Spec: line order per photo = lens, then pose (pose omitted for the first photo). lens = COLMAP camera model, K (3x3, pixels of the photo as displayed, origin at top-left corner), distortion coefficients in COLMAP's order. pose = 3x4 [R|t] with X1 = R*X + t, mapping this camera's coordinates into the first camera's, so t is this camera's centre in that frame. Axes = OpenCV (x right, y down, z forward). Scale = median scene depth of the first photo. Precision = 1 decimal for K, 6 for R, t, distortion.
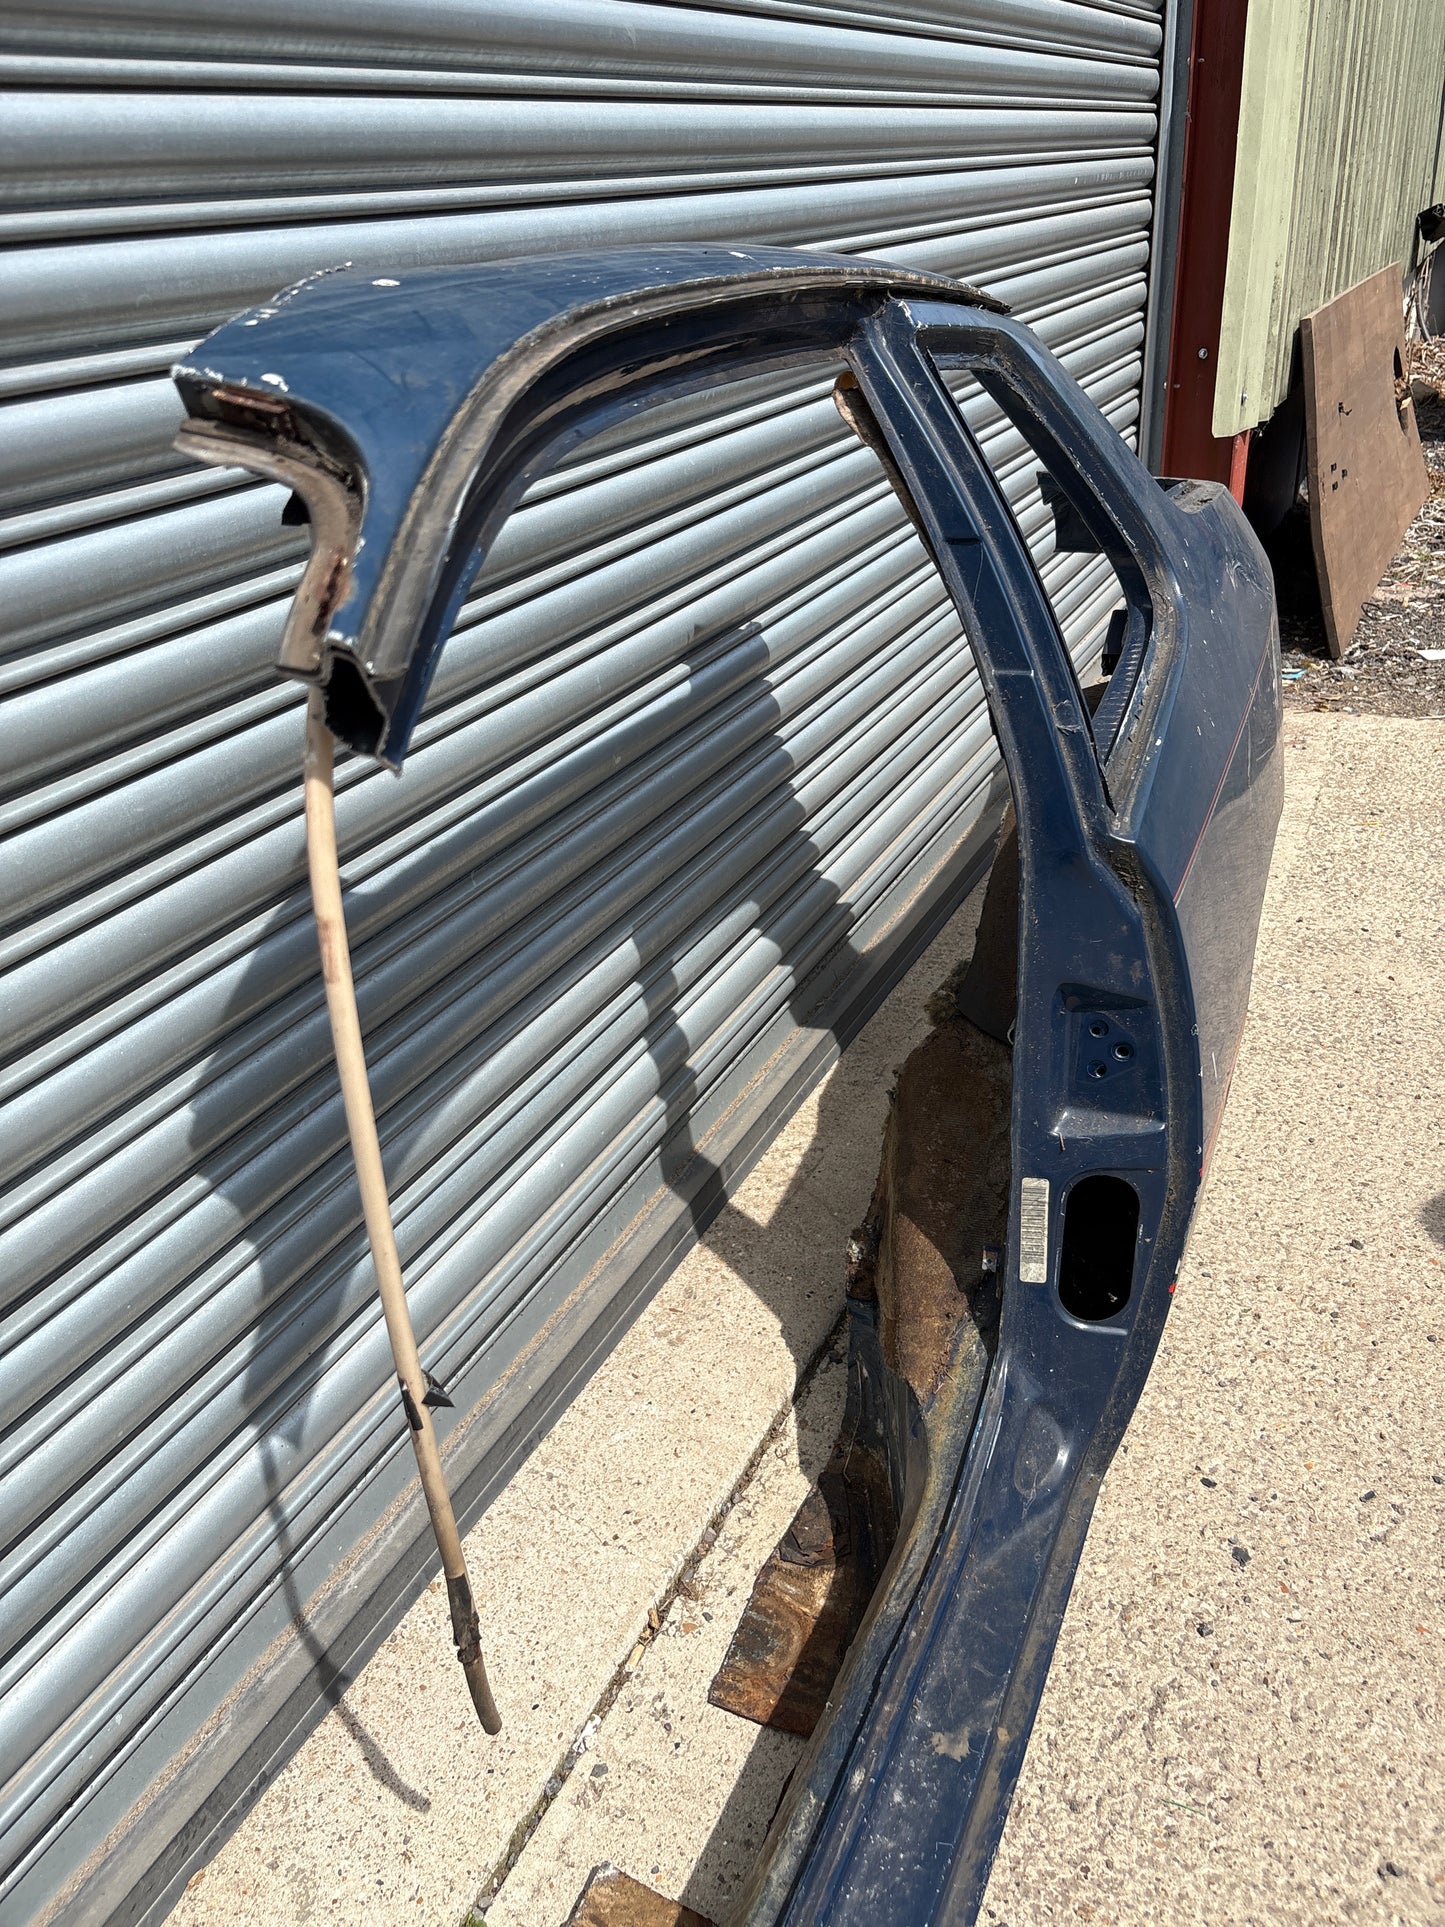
lens RADIAL K [[1475.6, 0, 726.0], [0, 1475.6, 947.9], [0, 0, 1]] dist [0.023164, -0.023968]
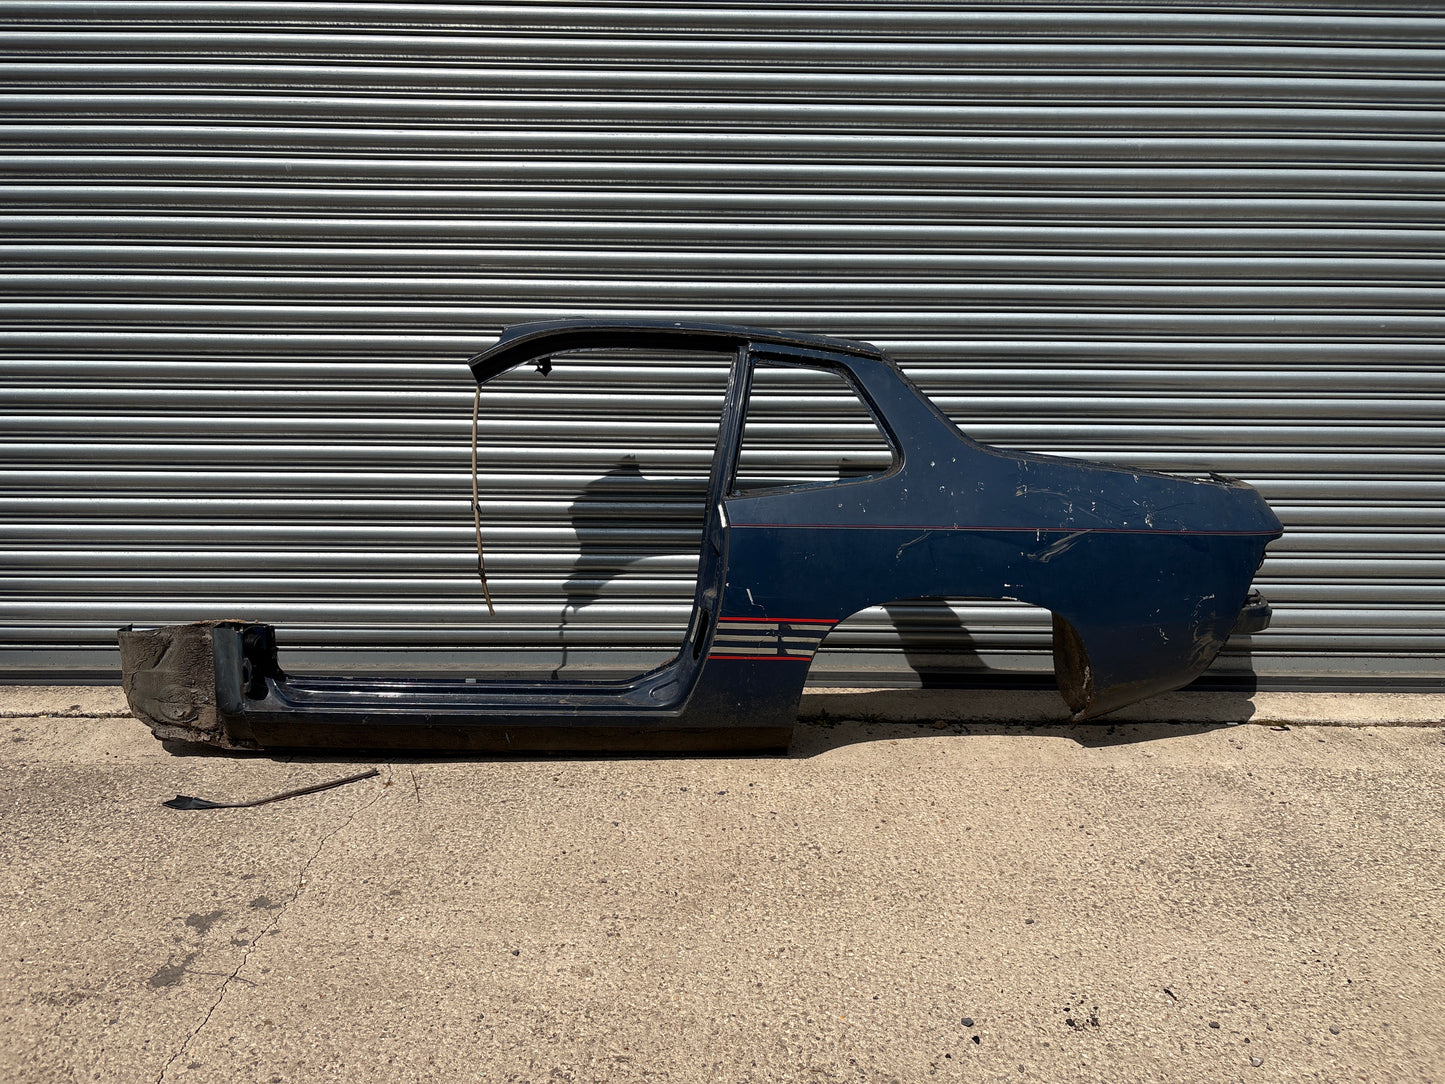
lens RADIAL K [[1106.5, 0, 721.3], [0, 1106.5, 542.5], [0, 0, 1]] dist [0.023164, -0.023968]
pose [[0.448730, 0.247851, -0.858610, 1.910152], [-0.442232, 0.896474, 0.027660, -0.043622], [0.776577, 0.367293, 0.511883, -0.170776]]
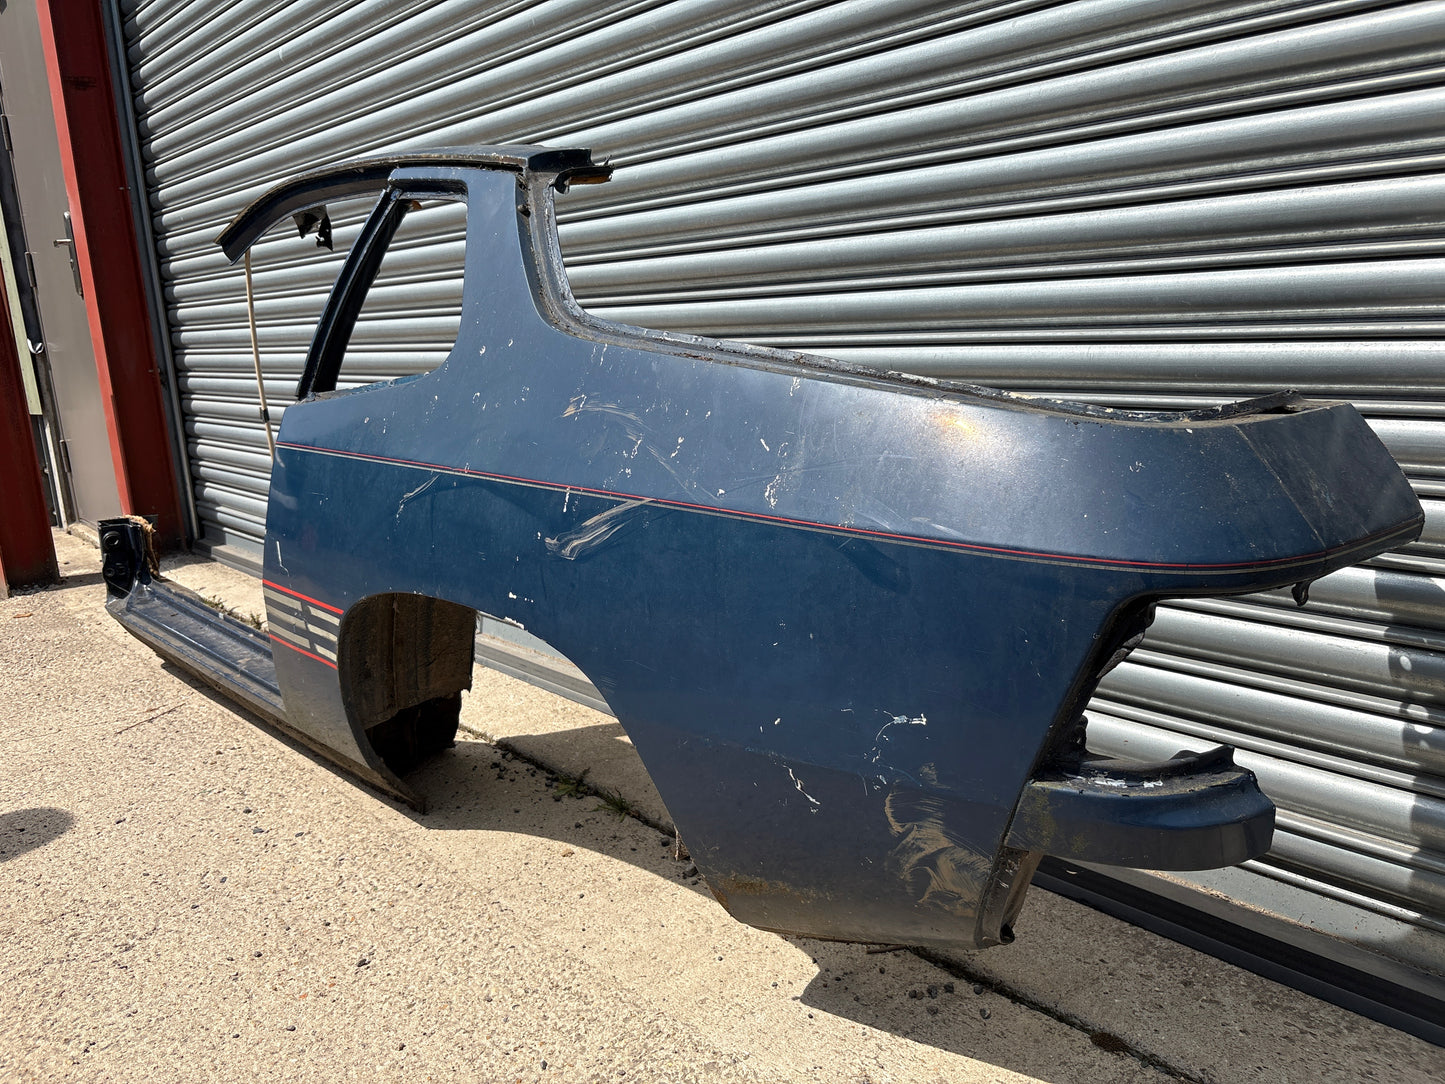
lens RADIAL K [[1106.5, 0, 708.8], [0, 1106.5, 547.3], [0, 0, 1]] dist [0.023164, -0.023968]
pose [[-0.366295, 0.277005, -0.888311, 1.250491], [-0.359153, 0.838594, 0.409598, -0.635891], [0.858392, 0.469073, -0.207686, 1.582149]]
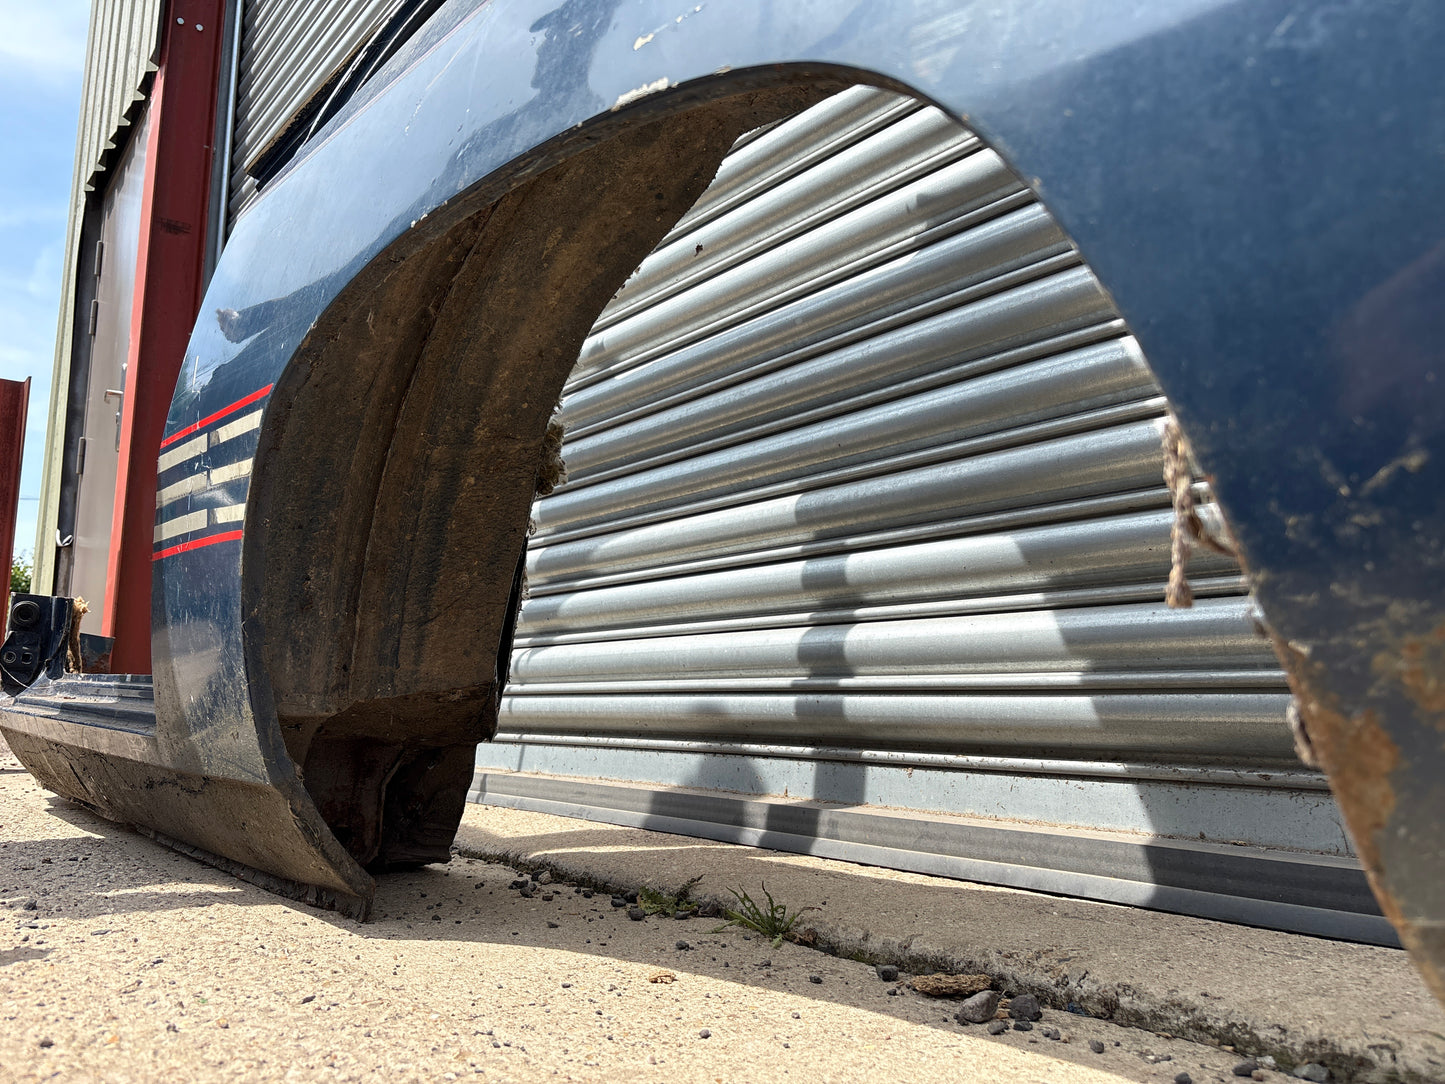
lens RADIAL K [[1106.5, 0, 710.8], [0, 1106.5, 551.2], [0, 0, 1]] dist [0.023164, -0.023968]
pose [[-0.423061, -0.080772, -0.902494, 0.790519], [-0.406799, 0.906928, 0.109526, -0.037853], [0.809650, 0.413470, -0.416544, 1.505669]]
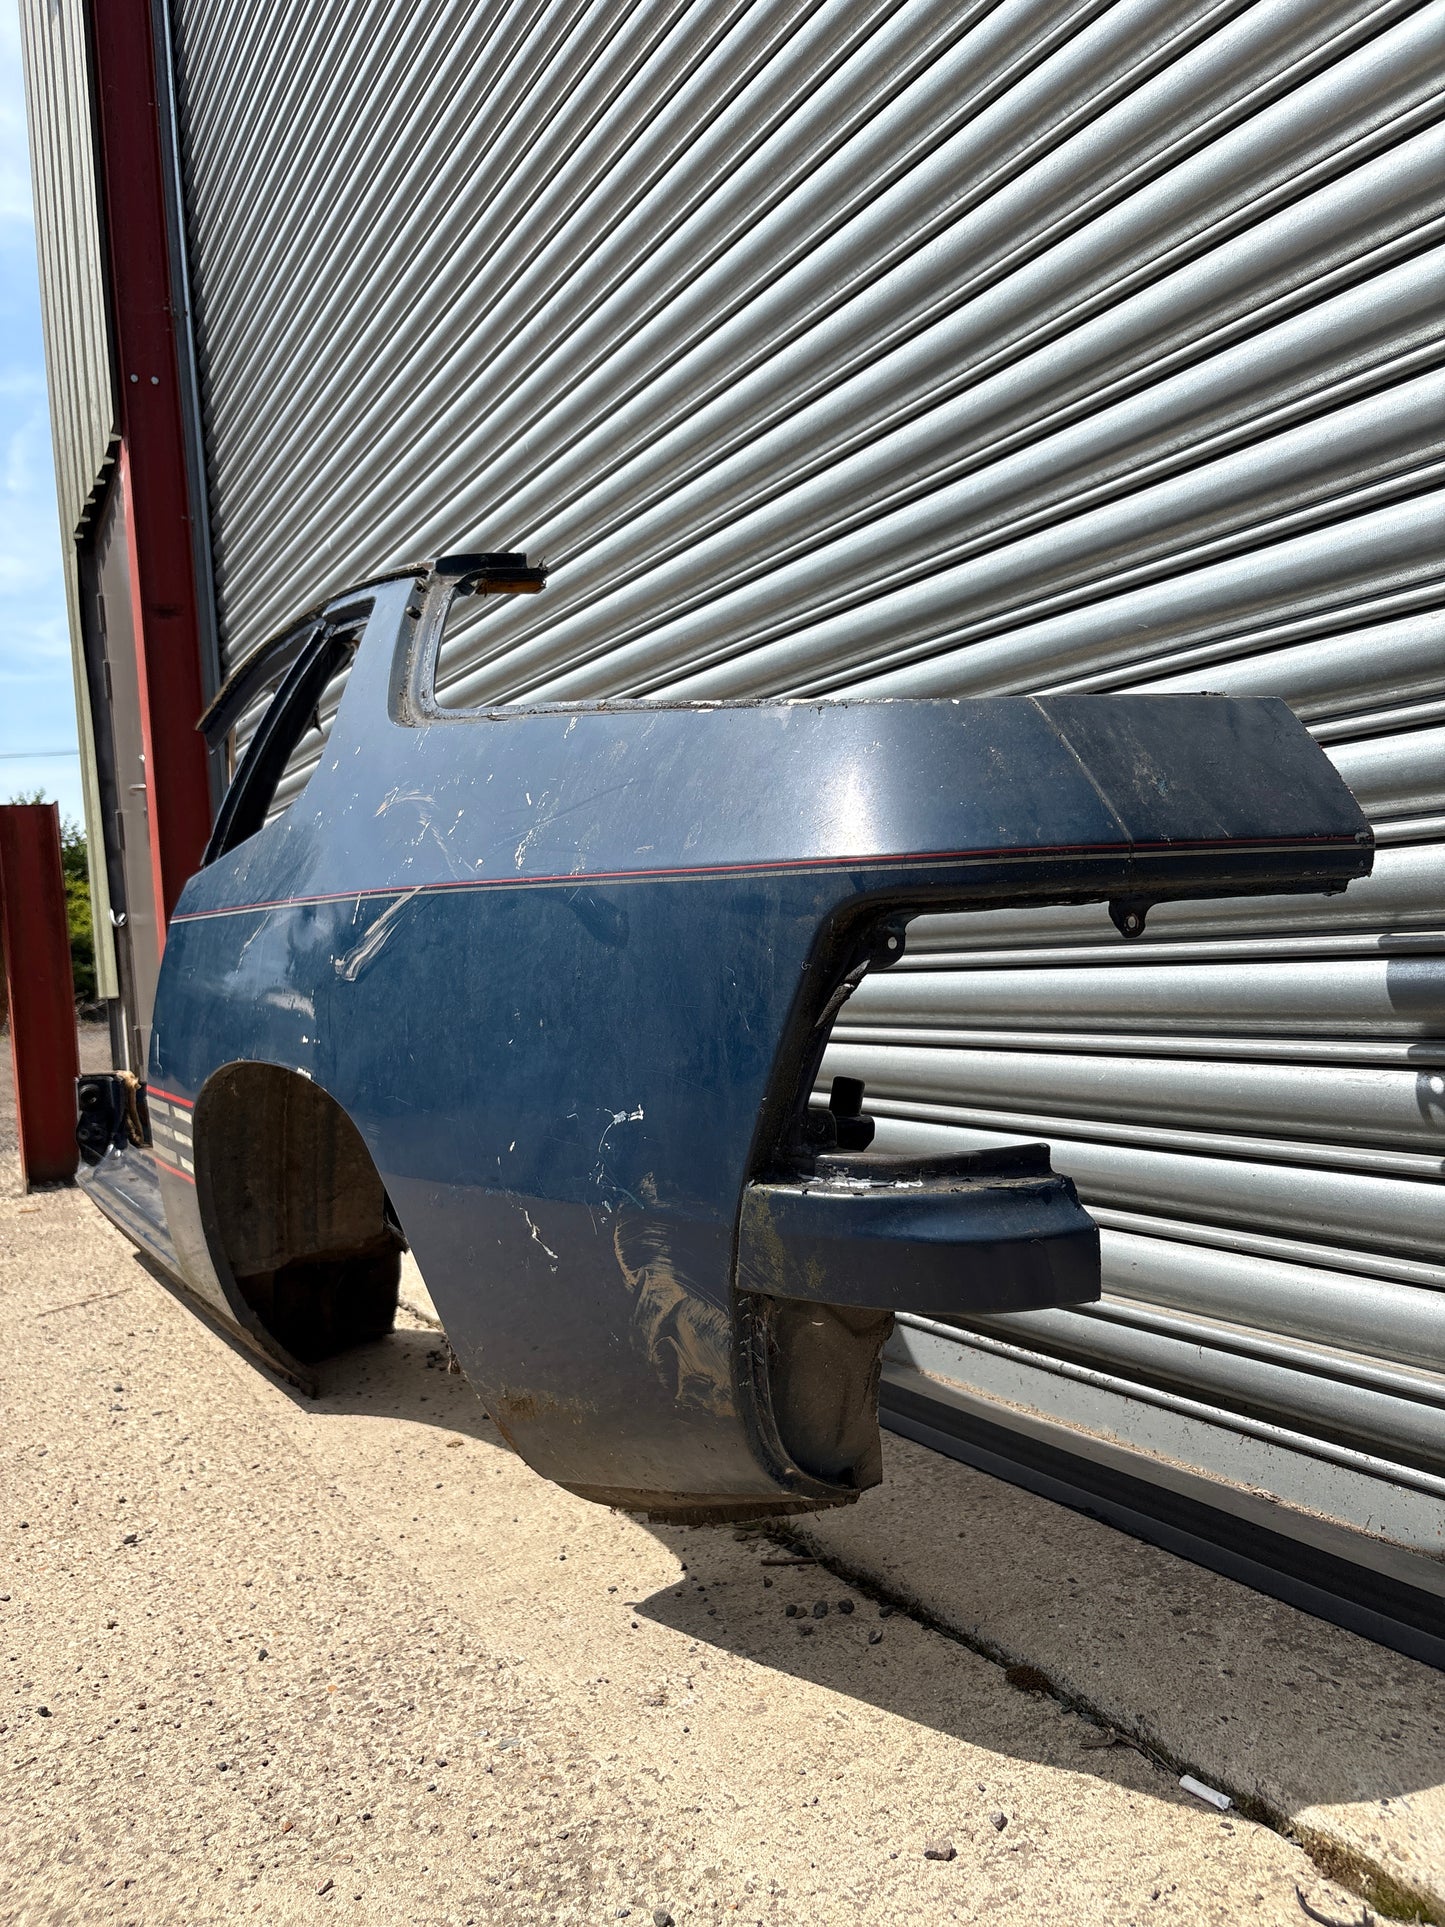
lens RADIAL K [[1475.6, 0, 736.1], [0, 1475.6, 969.0], [0, 0, 1]] dist [0.023164, -0.023968]
pose [[-0.551148, 0.114382, -0.826531, 1.143759], [-0.288880, 0.903144, 0.317616, -0.598306], [0.782806, 0.413822, -0.464723, 1.941083]]
